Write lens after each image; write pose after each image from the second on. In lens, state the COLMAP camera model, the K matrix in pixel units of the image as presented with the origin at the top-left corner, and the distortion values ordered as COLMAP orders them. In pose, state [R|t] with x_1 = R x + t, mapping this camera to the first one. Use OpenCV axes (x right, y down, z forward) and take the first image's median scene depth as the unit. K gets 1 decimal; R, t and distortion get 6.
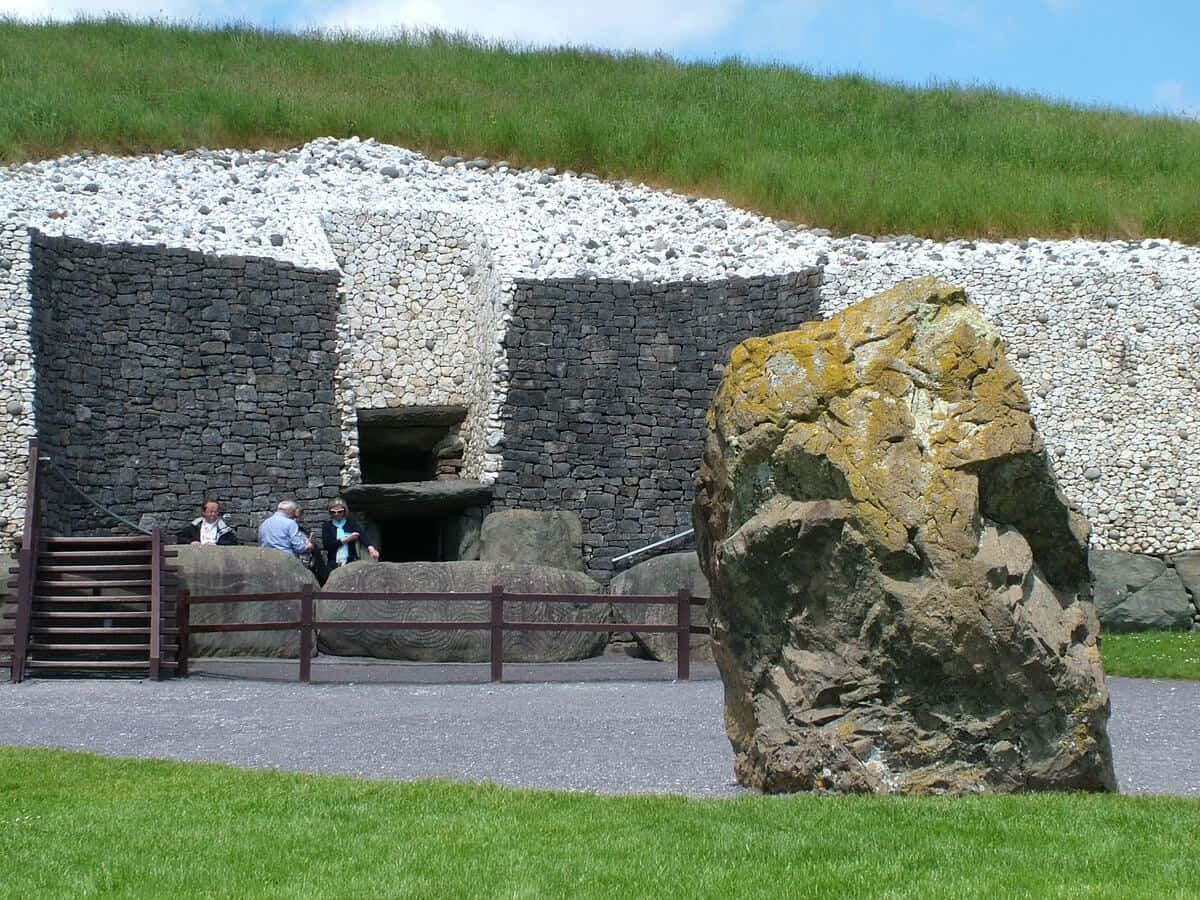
lens RADIAL K [[2865.6, 0, 598.9], [0, 2865.6, 485.3], [0, 0, 1]] dist [0.386601, 0.000000]
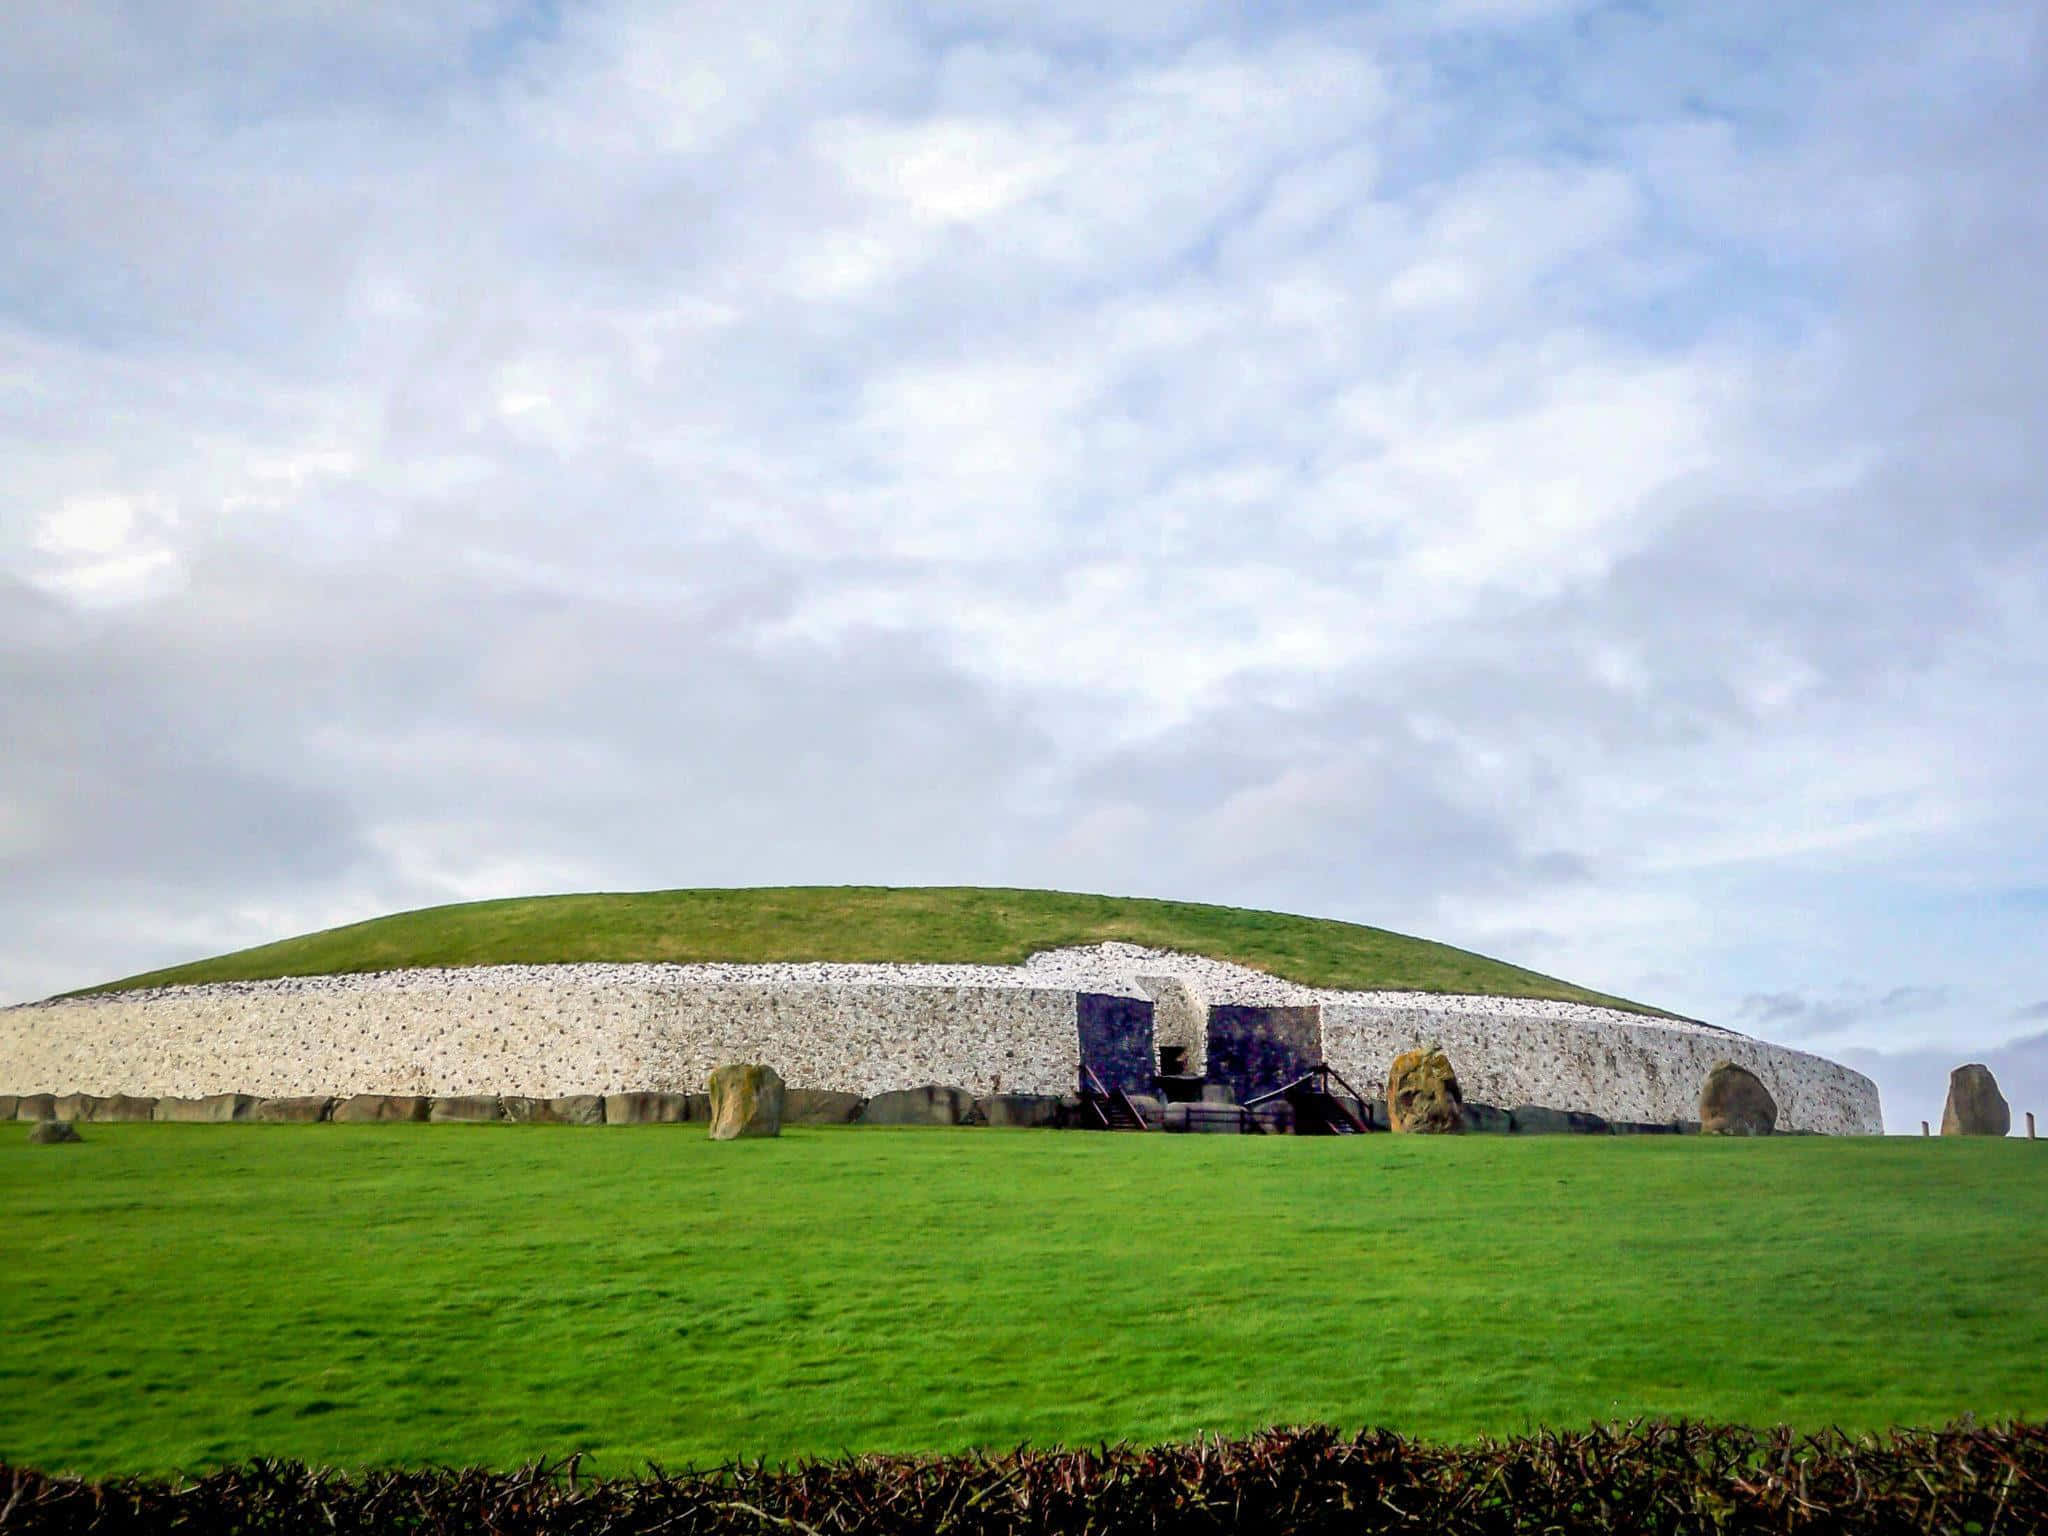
lens RADIAL K [[2412.5, 0, 1041.0], [0, 2412.5, 766.0], [0, 0, 1]] dist [-0.048219, 0.000000]
pose [[0.995393, 0.028806, 0.091452, -0.438581], [-0.017575, 0.992458, -0.121323, -0.013243], [-0.094257, 0.119156, 0.988391, -1.447433]]
